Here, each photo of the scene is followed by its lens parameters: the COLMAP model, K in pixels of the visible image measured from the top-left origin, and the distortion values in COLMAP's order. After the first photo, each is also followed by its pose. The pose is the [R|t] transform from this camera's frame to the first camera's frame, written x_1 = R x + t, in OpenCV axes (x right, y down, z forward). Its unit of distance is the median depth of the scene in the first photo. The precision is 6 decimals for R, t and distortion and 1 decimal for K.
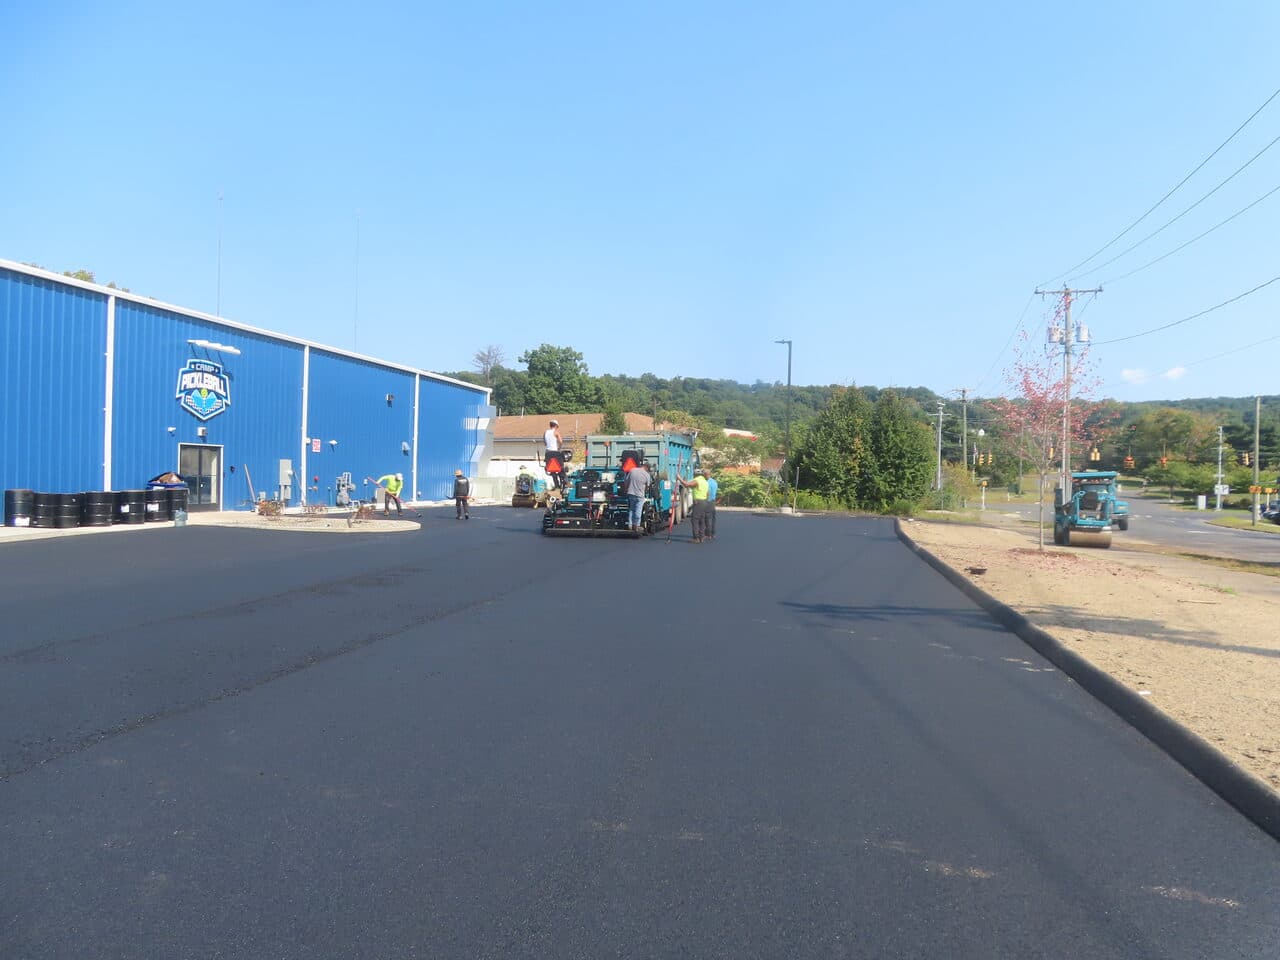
lens RADIAL K [[943.0, 0, 640.0], [0, 943.0, 480.0], [0, 0, 1]] dist [-0.007698, 0.037600]
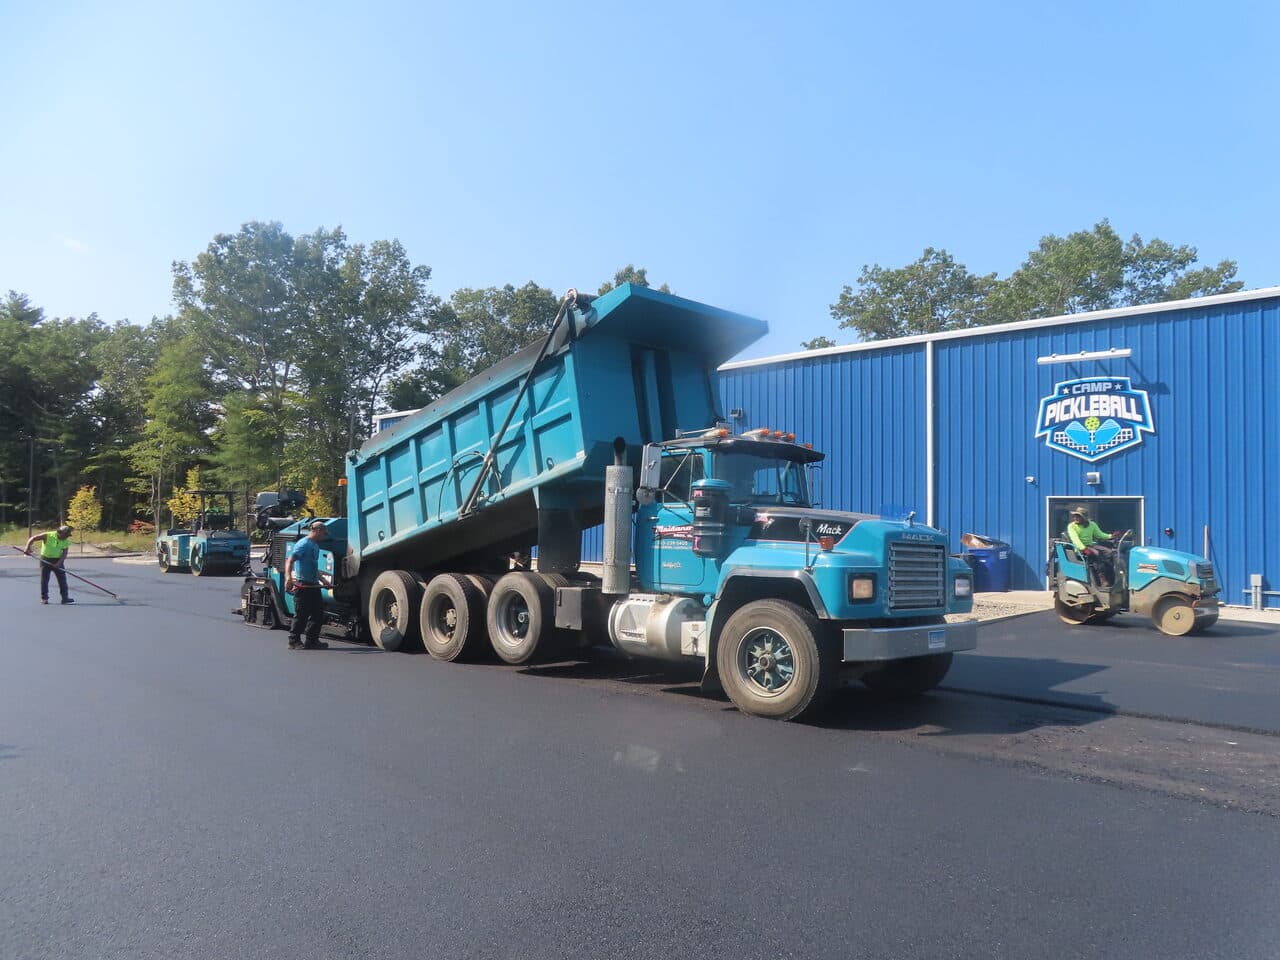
lens RADIAL K [[952.1, 0, 640.0], [0, 952.1, 480.0], [0, 0, 1]] dist [0.009768, 0.000750]
pose [[-0.585937, -0.074335, -0.806940, 0.303102], [-0.047908, 0.997220, -0.057077, 0.005976], [0.808939, 0.005216, -0.587869, 1.149858]]
